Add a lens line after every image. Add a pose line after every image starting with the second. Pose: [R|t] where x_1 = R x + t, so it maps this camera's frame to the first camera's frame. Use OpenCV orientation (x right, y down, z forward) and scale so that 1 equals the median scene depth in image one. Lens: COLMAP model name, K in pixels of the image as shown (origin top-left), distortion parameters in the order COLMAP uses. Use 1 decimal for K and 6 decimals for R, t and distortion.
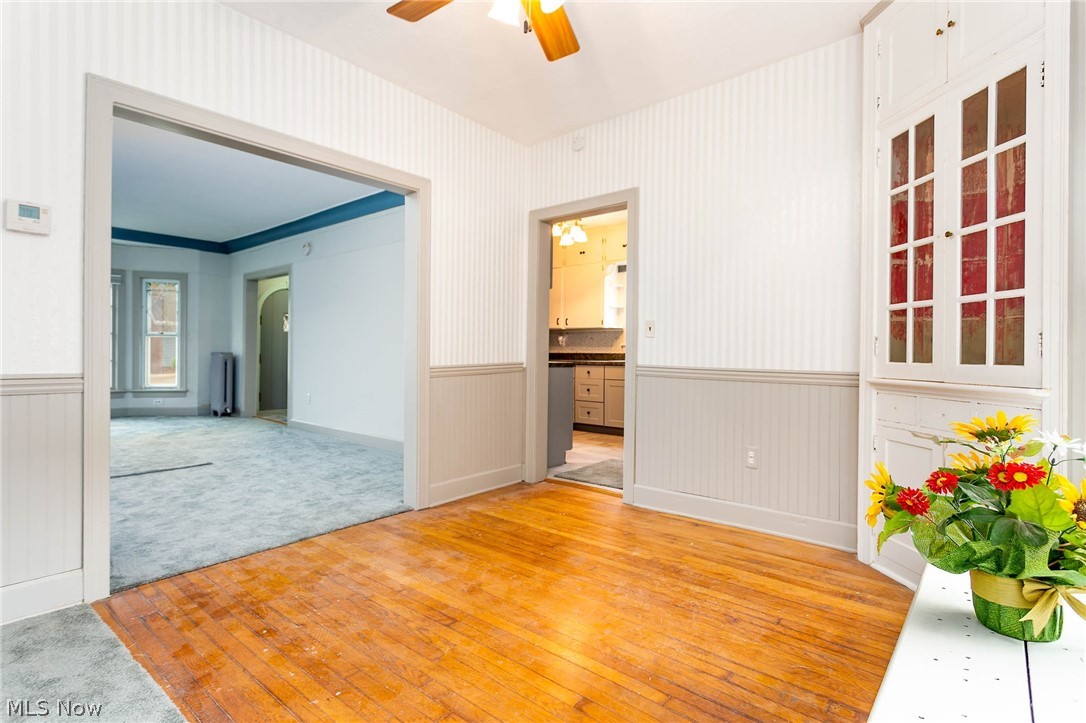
lens RADIAL K [[536.1, 0, 542.5], [0, 536.1, 355.7], [0, 0, 1]] dist [0.028649, 0.000520]
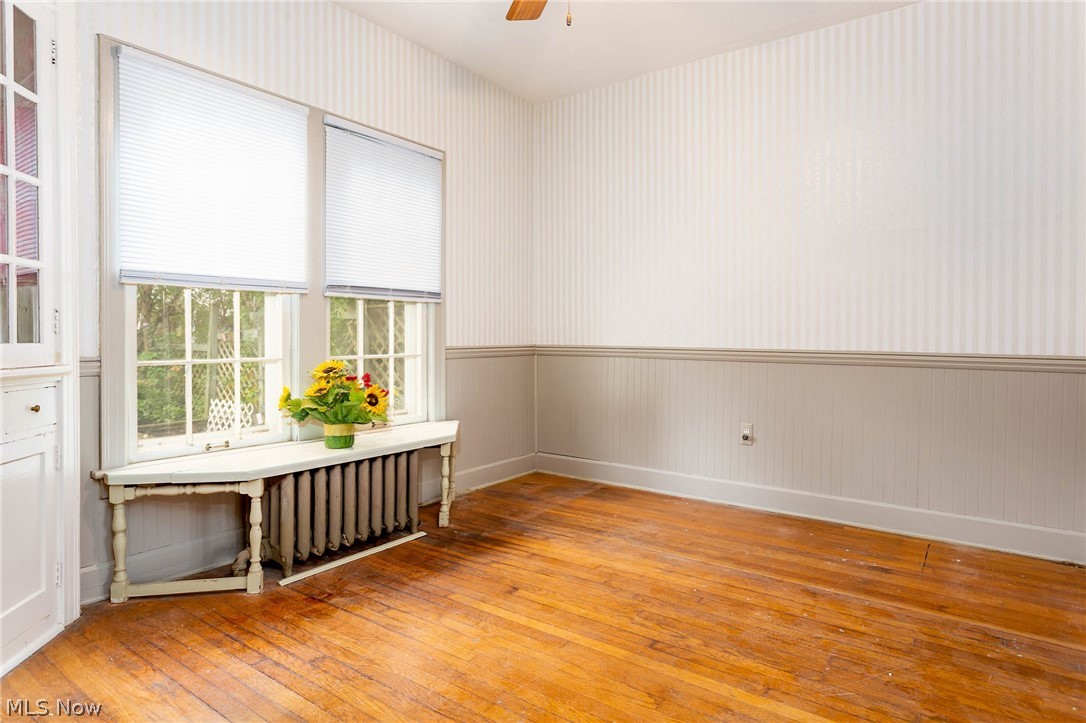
lens RADIAL K [[619.6, 0, 545.7], [0, 619.6, 343.9], [0, 0, 1]] dist [-0.000113, -0.000001]
pose [[-0.998167, -0.005852, -0.060240, 0.072441], [-0.006752, 0.999869, 0.014739, -0.003298], [0.060146, 0.015119, -0.998075, 2.104328]]
